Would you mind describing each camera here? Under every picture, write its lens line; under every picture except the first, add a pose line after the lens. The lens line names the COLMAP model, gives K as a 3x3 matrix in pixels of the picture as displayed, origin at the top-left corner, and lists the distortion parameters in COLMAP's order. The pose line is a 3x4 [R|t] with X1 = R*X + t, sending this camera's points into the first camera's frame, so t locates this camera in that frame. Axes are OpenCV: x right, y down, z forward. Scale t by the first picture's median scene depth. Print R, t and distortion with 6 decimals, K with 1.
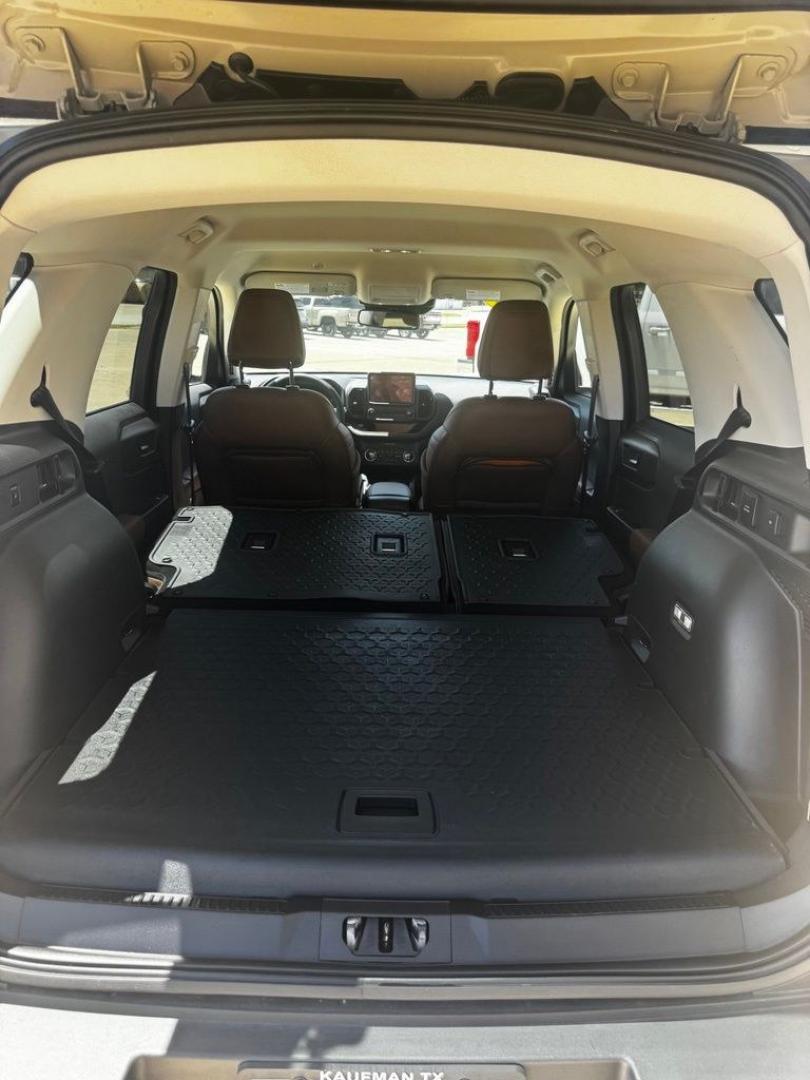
lens RADIAL K [[748.0, 0, 398.6], [0, 748.0, 539.2], [0, 0, 1]] dist [-0.009544, -0.005624]
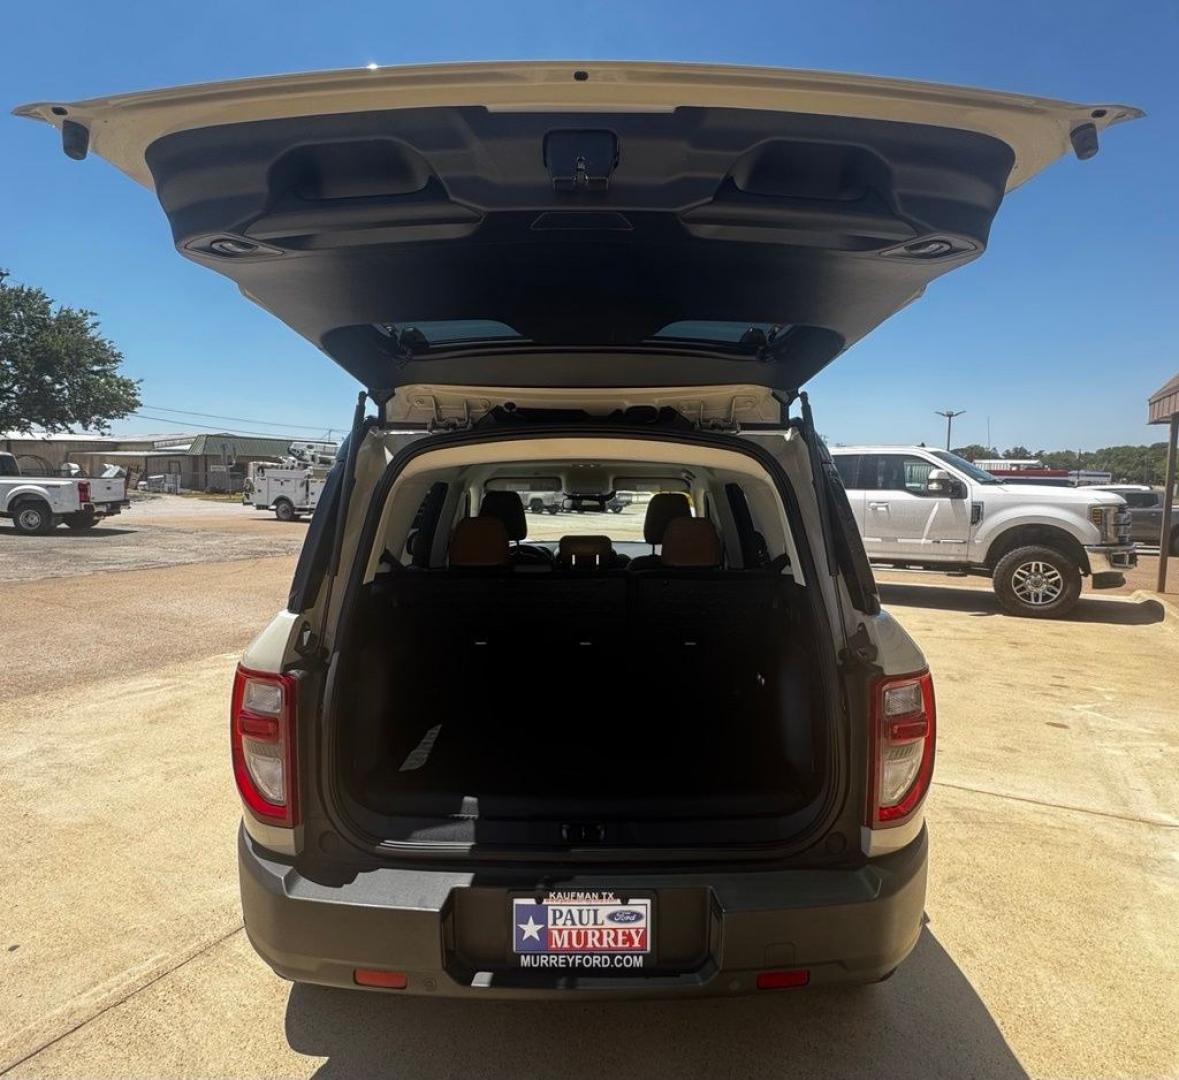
lens RADIAL K [[669.7, 0, 590.2], [0, 669.7, 530.8], [0, 0, 1]] dist [0.000427, -0.002295]
pose [[0.999606, -0.025828, -0.010954, 0.034663], [0.022530, 0.971703, -0.235128, 0.172903], [0.016717, 0.234788, 0.971903, -0.736056]]
